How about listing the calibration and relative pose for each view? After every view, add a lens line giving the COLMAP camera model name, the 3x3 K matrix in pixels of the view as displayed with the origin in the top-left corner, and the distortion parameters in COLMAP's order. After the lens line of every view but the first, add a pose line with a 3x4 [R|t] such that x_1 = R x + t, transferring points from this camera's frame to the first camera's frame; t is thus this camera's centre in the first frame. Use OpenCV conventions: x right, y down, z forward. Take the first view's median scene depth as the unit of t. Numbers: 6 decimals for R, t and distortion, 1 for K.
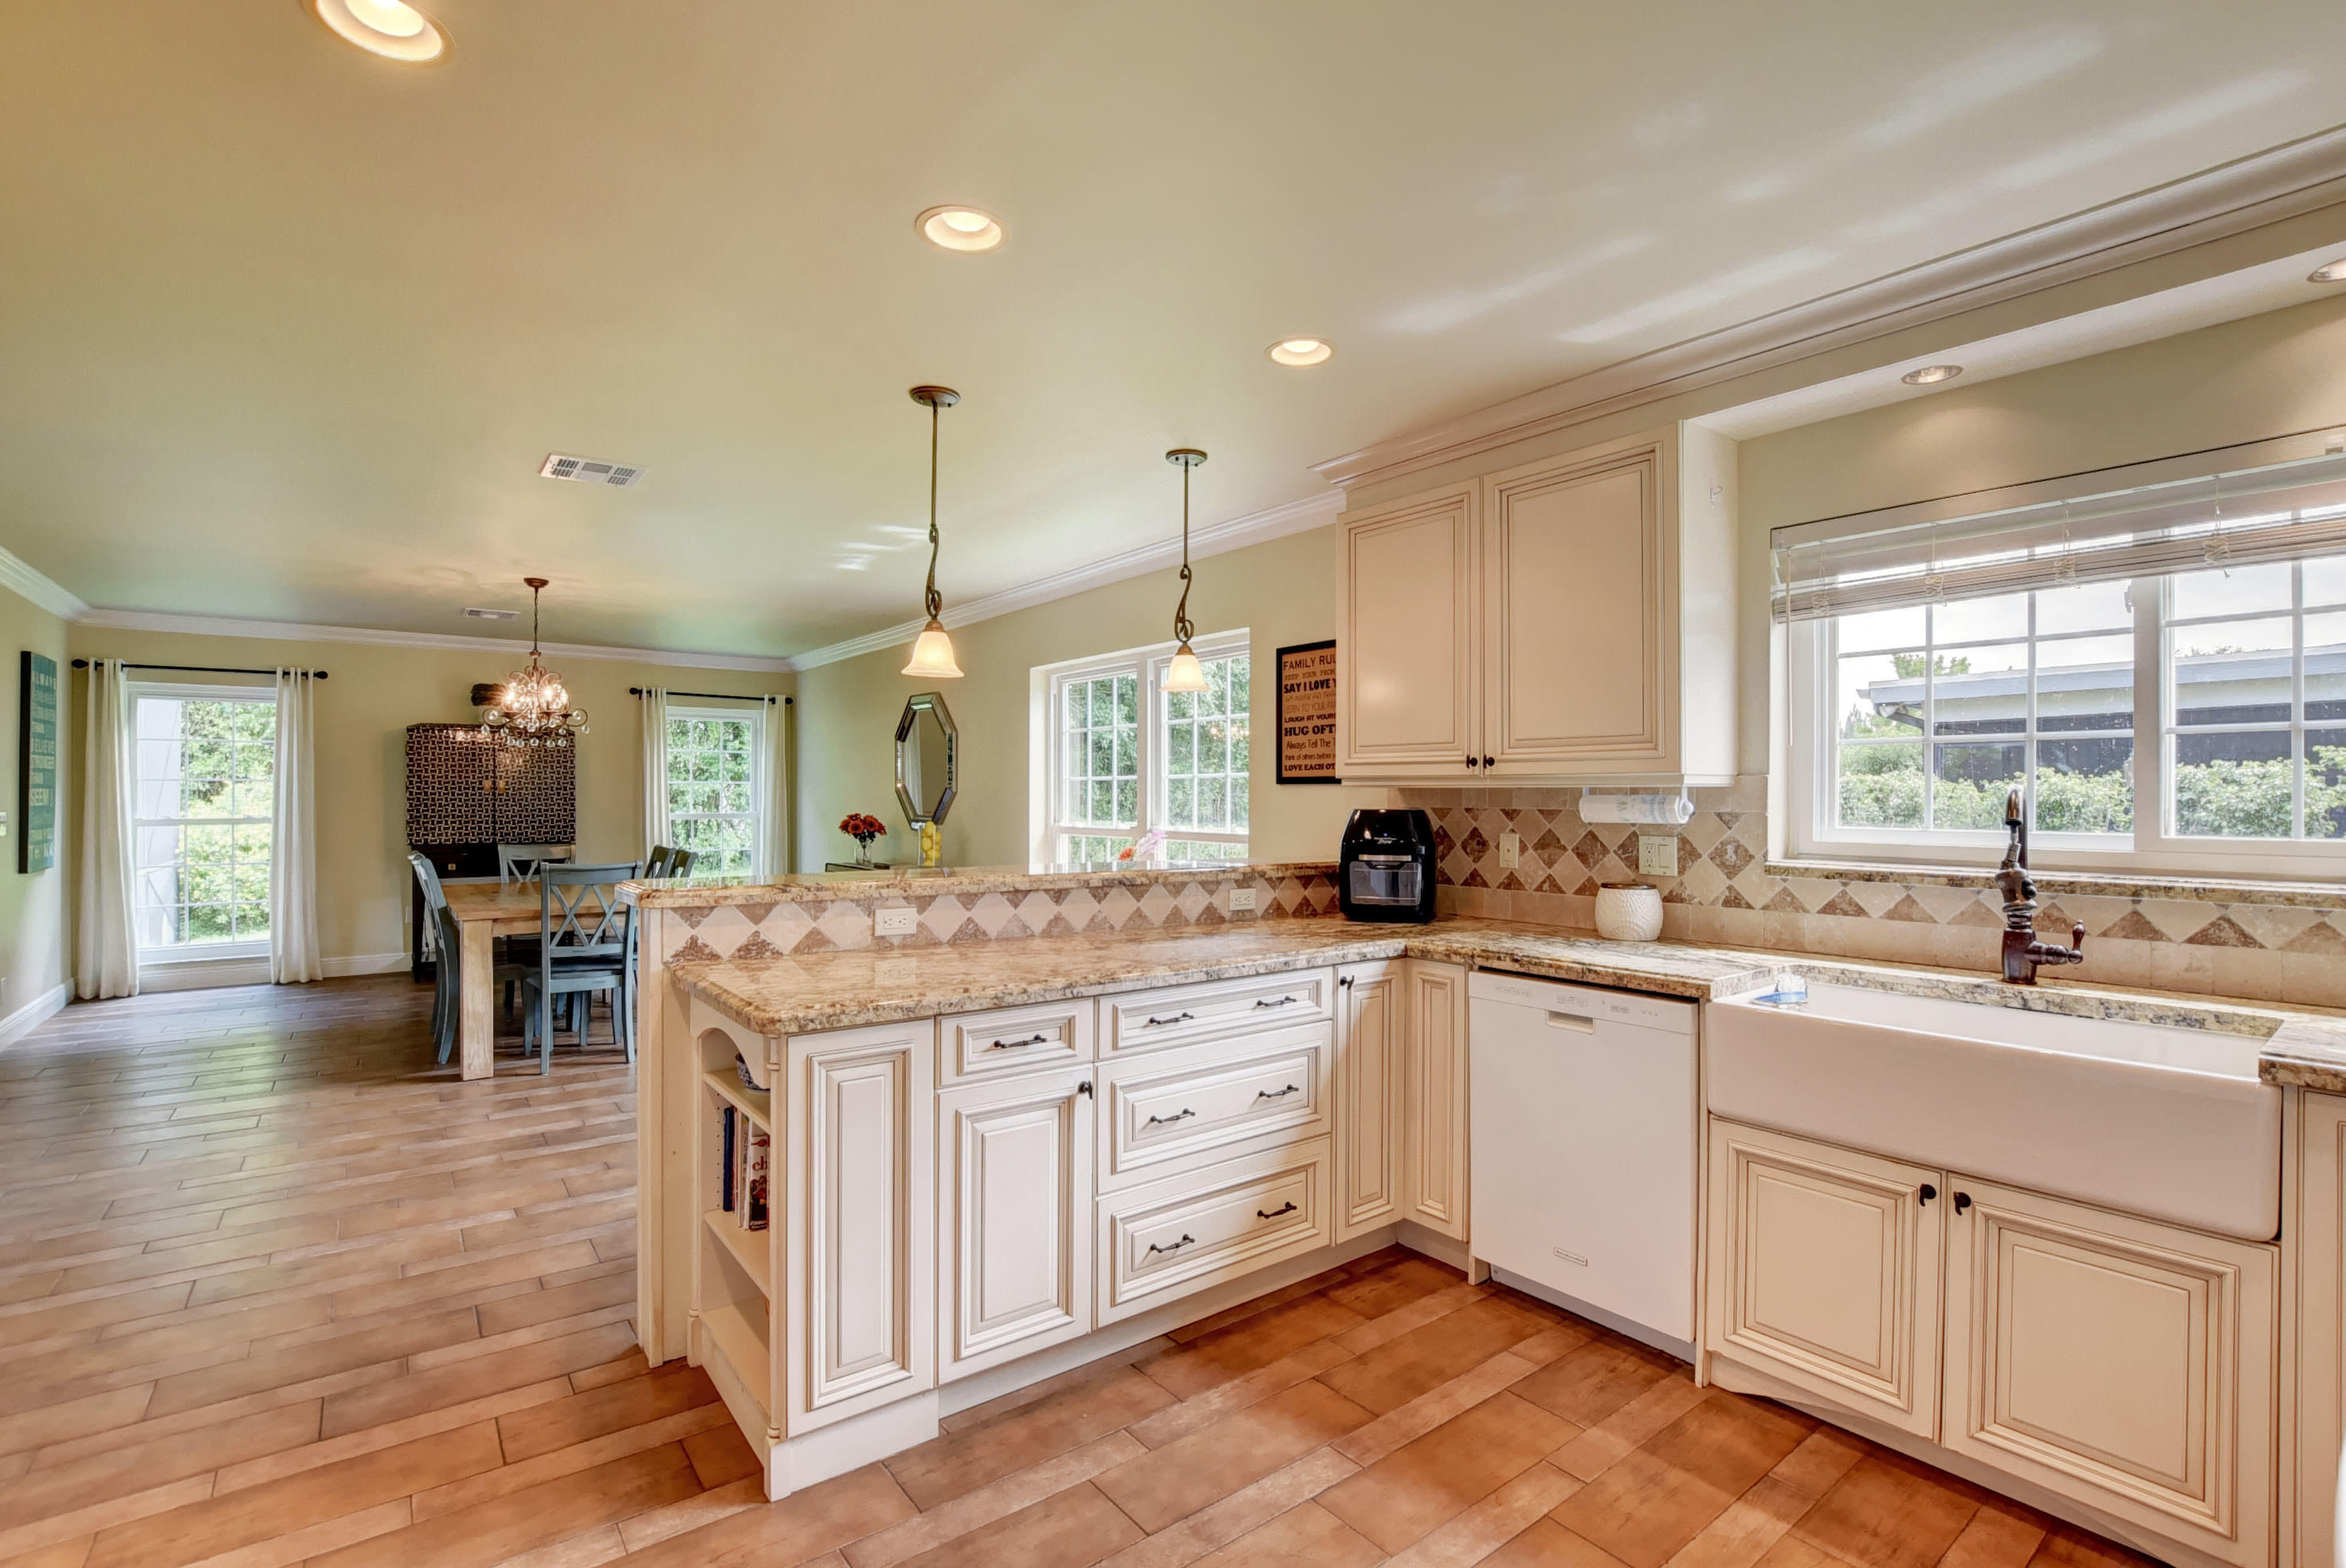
lens RADIAL K [[1052.3, 0, 1180.2], [0, 1052.3, 786.9], [0, 0, 1]] dist [-0.026571, 0.000847]
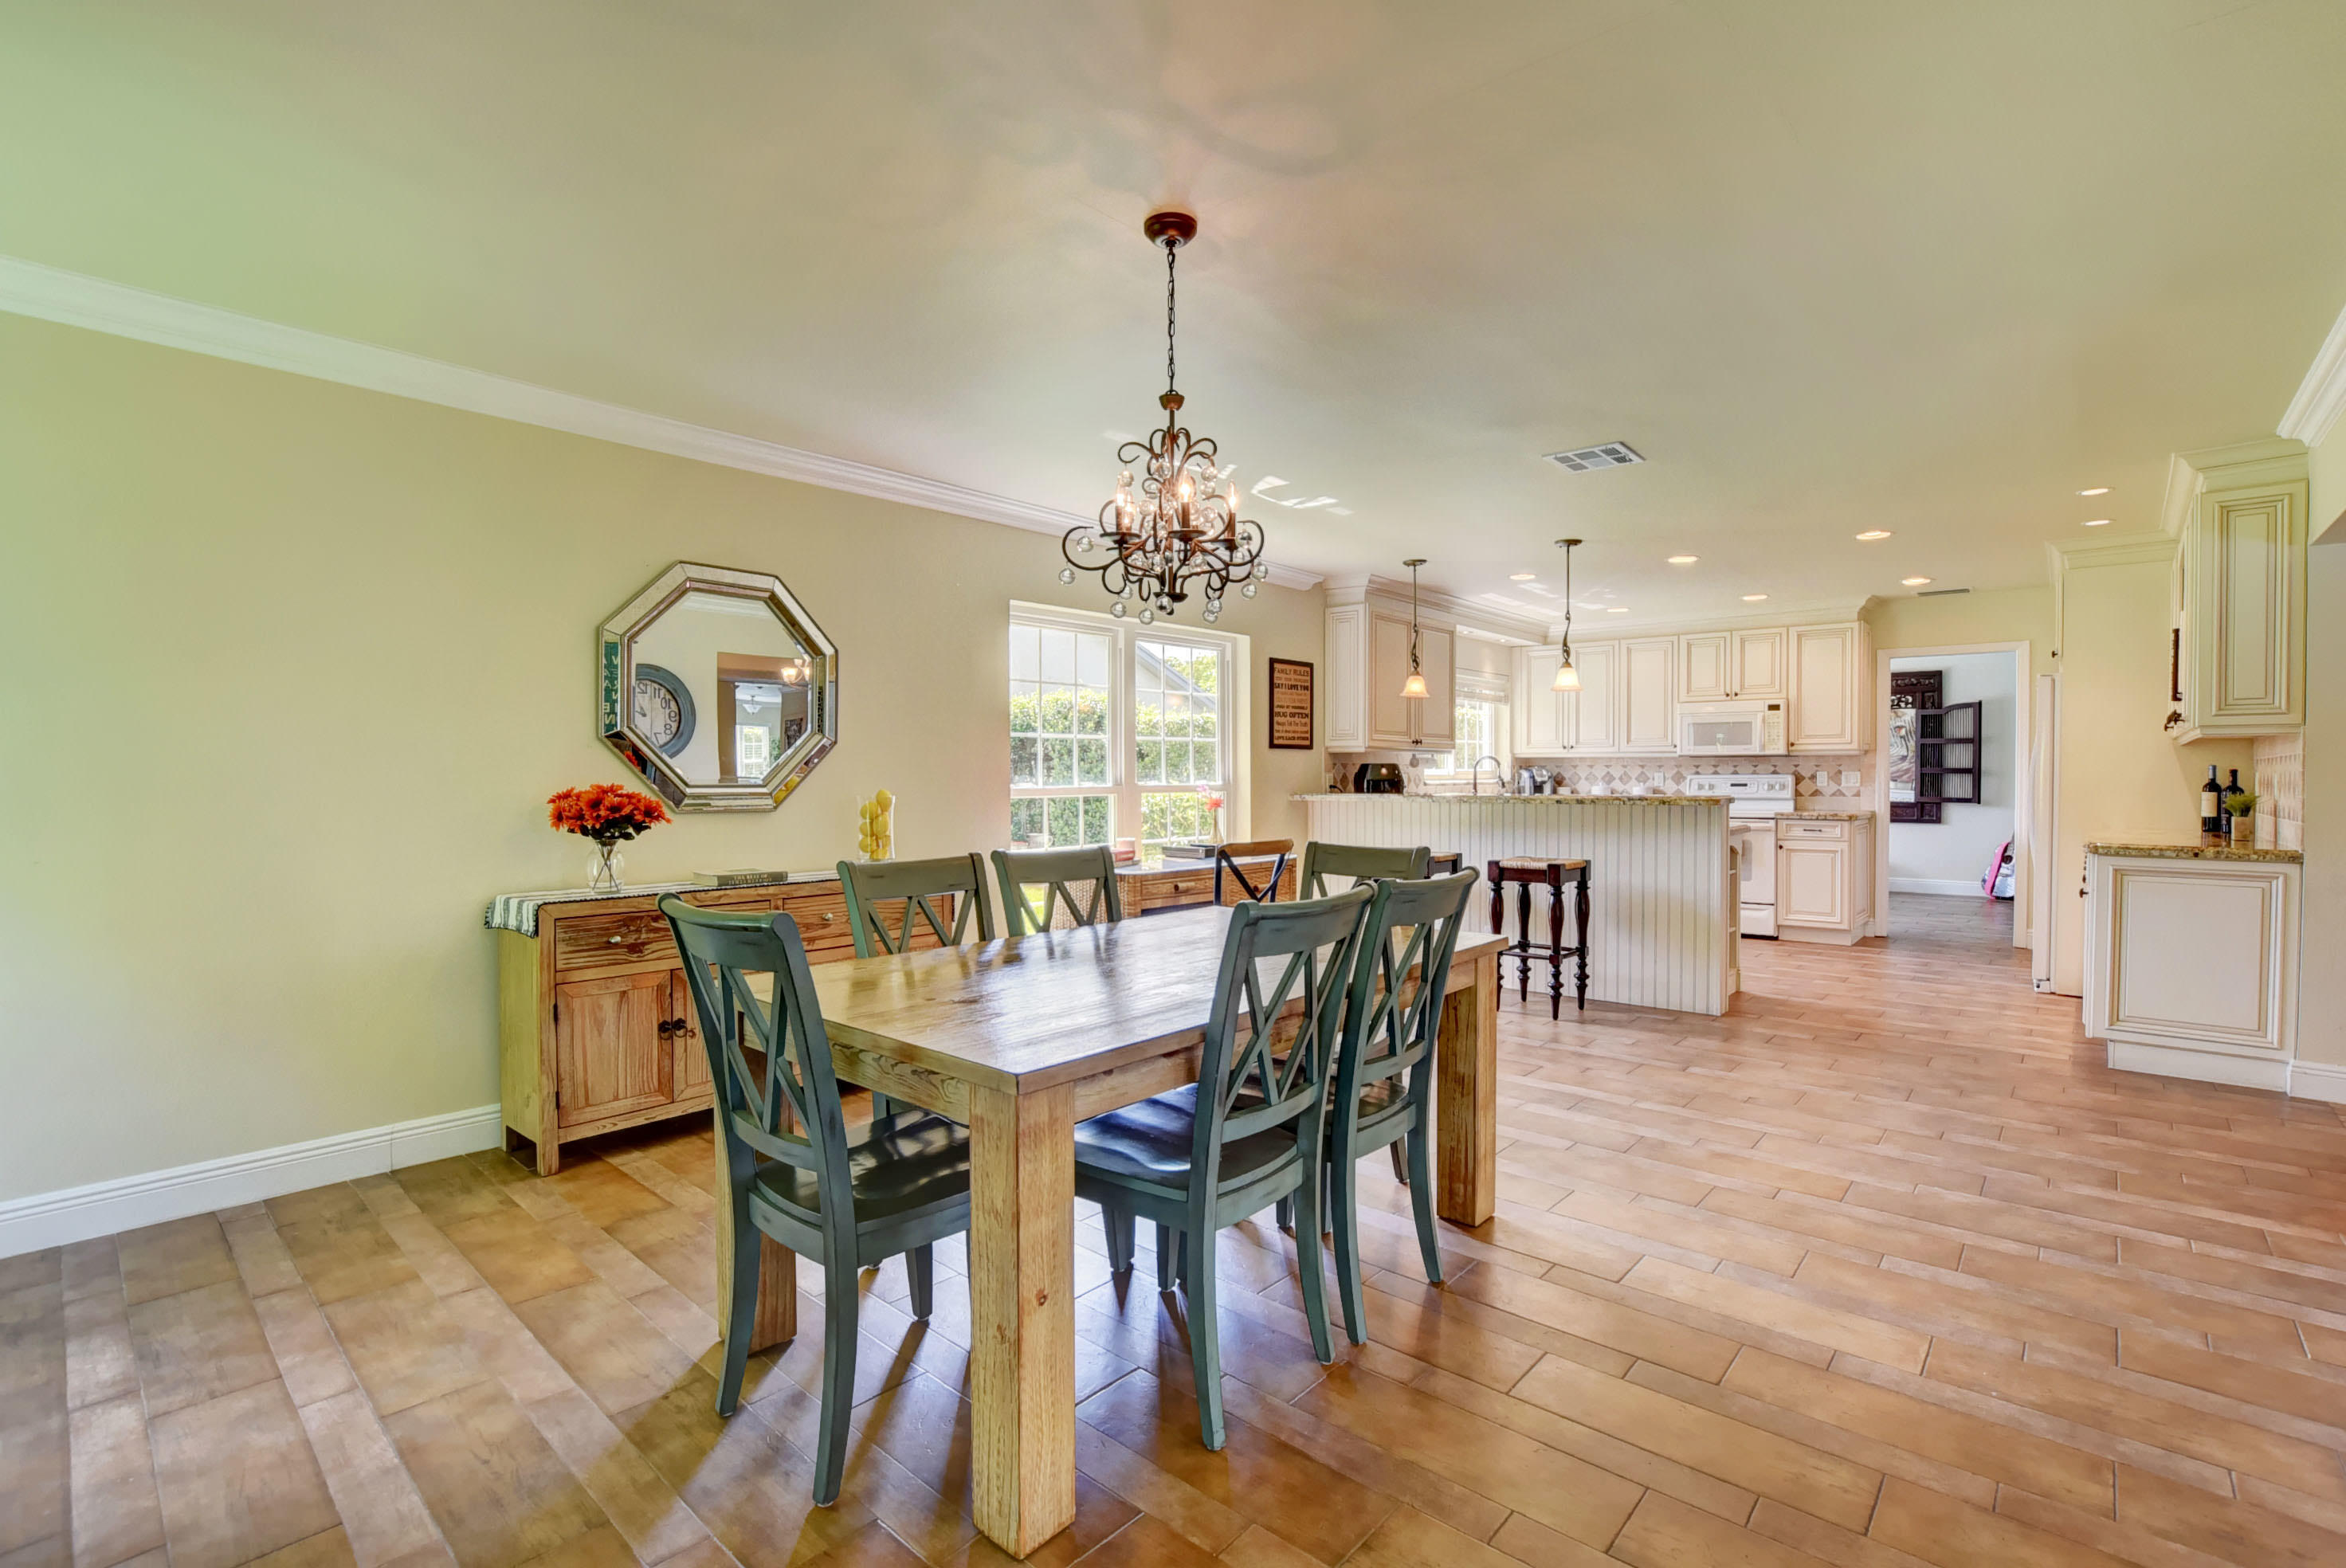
lens RADIAL K [[1052.3, 0, 1180.2], [0, 1052.3, 786.9], [0, 0, 1]] dist [-0.026571, 0.000847]
pose [[-0.182008, -0.018248, 0.983128, -2.146328], [-0.007977, 0.999822, 0.017081, 0.044397], [-0.983265, -0.004734, -0.182121, 2.212510]]
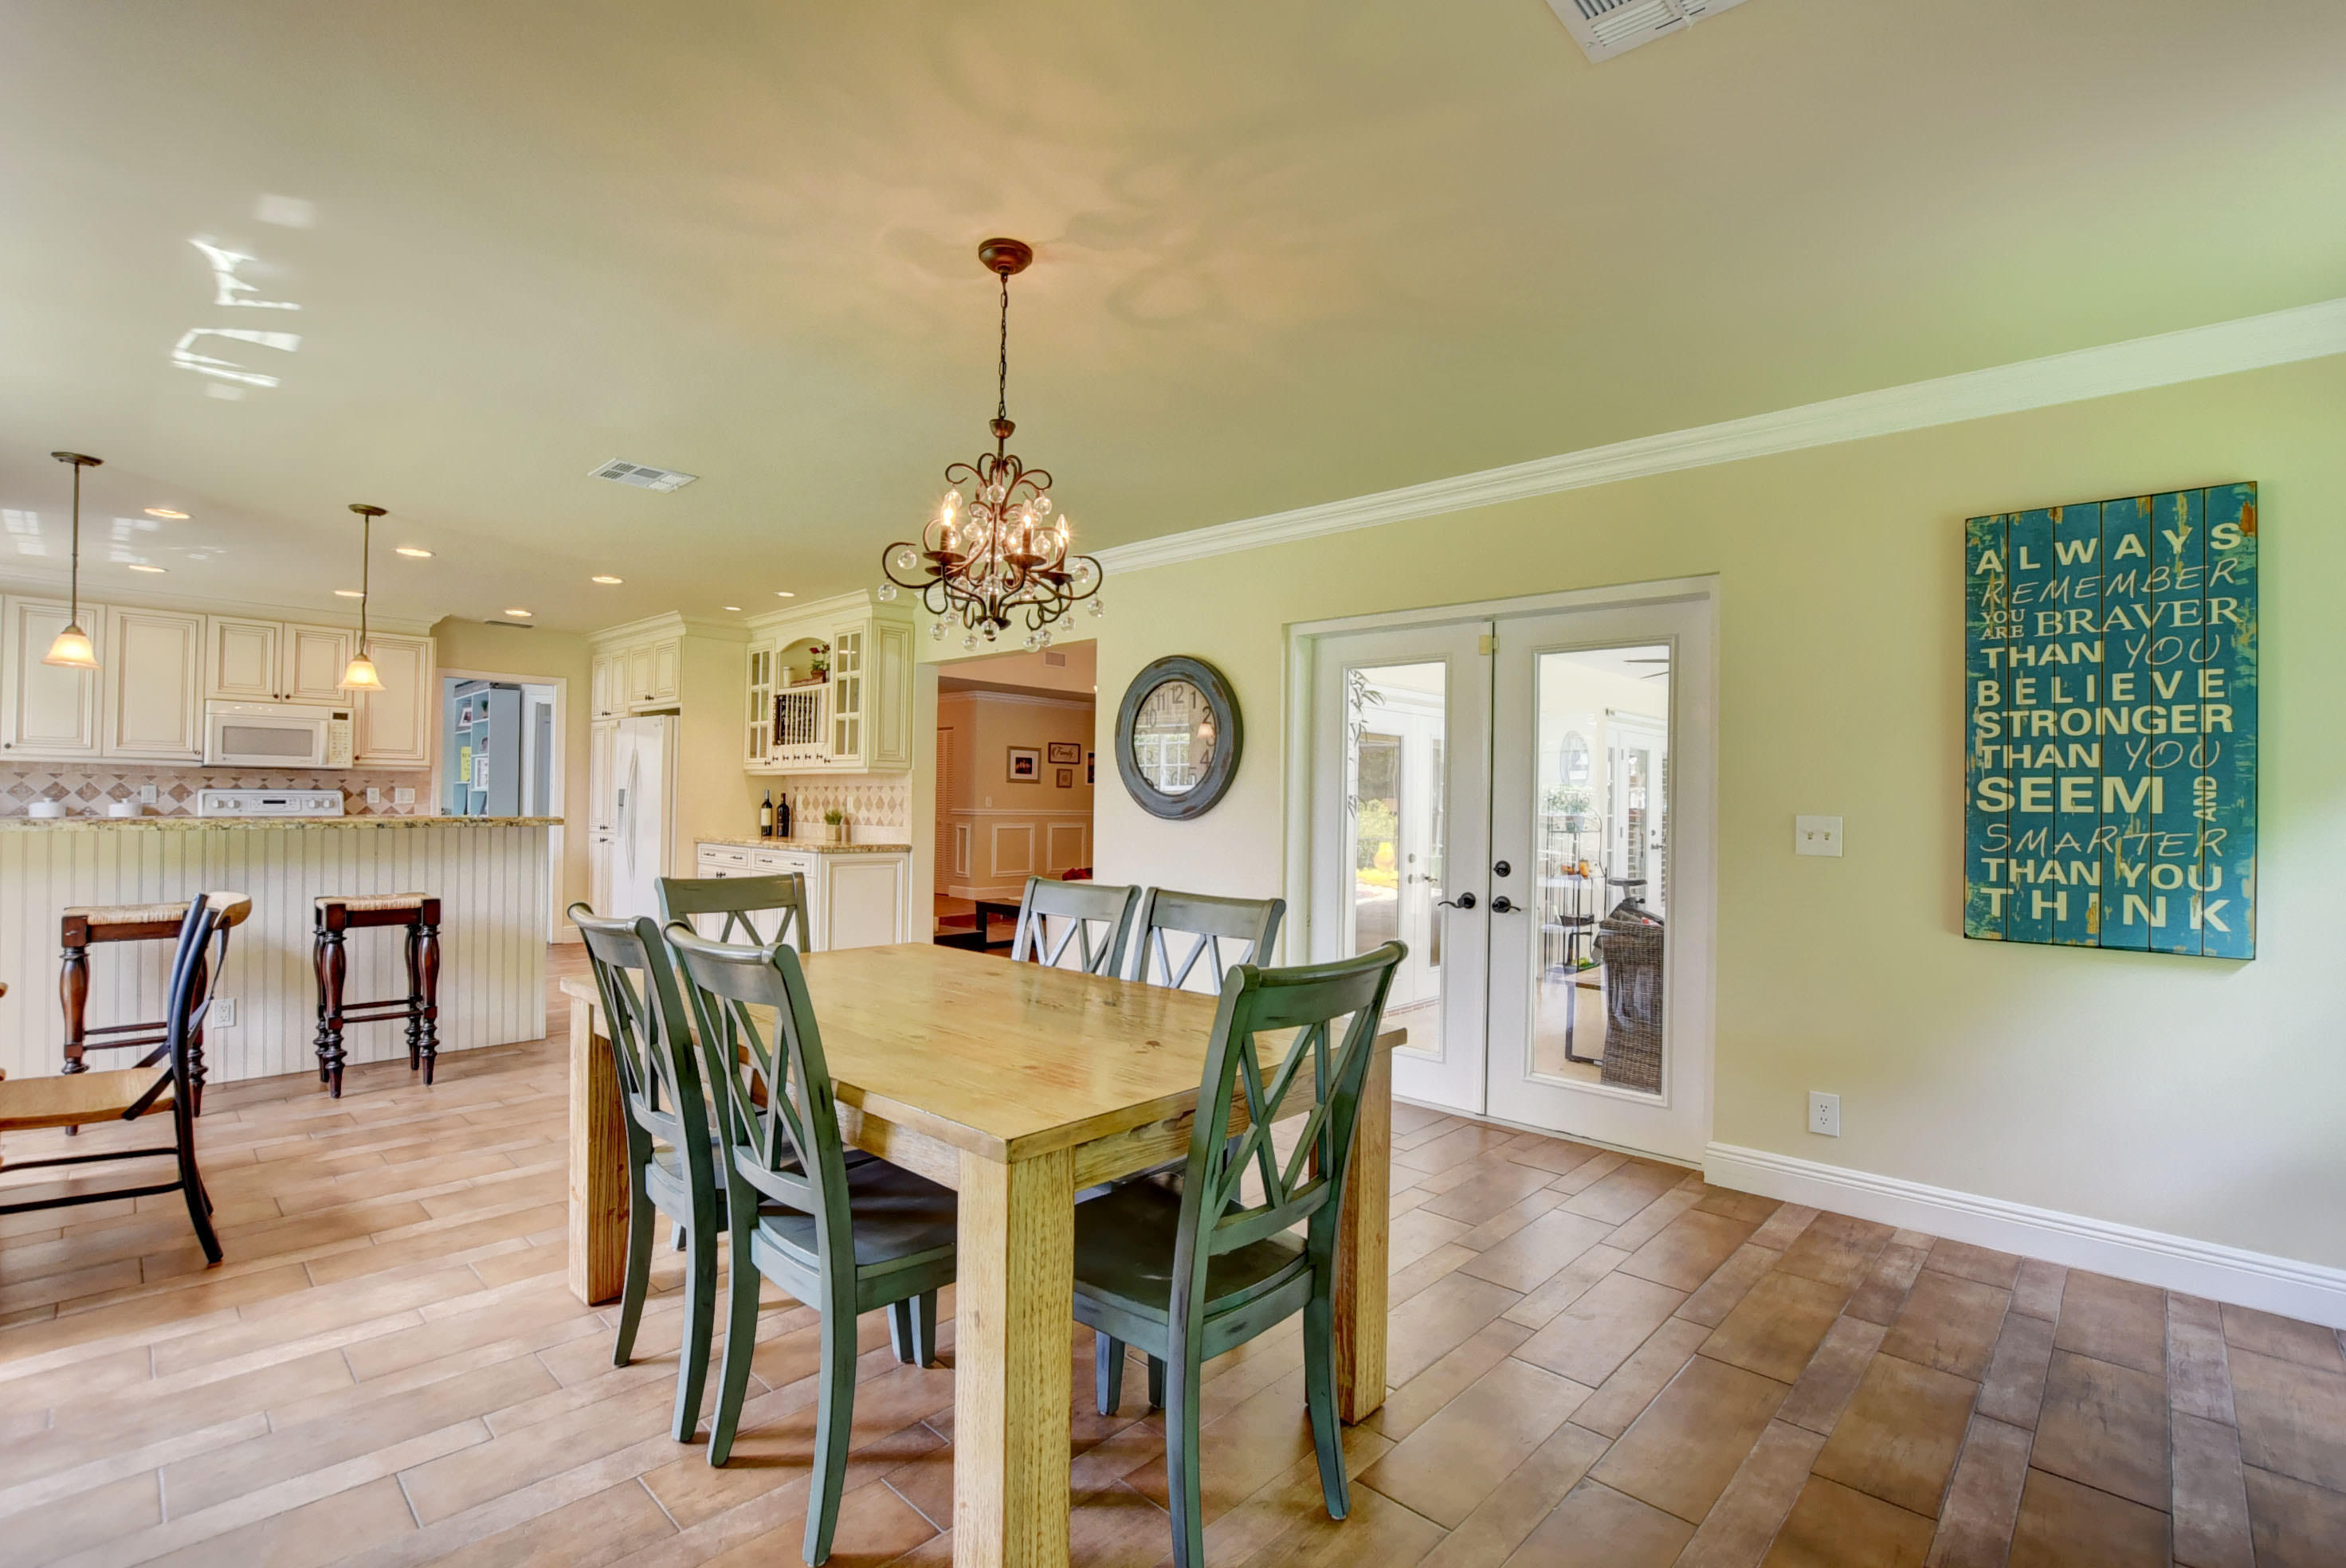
lens RADIAL K [[1052.3, 0, 1180.2], [0, 1052.3, 786.9], [0, 0, 1]] dist [-0.026571, 0.000847]
pose [[-0.987150, -0.021327, -0.158368, -1.286263], [-0.018410, 0.999633, -0.019864, 0.050077], [0.158734, -0.016693, -0.987180, 2.942592]]
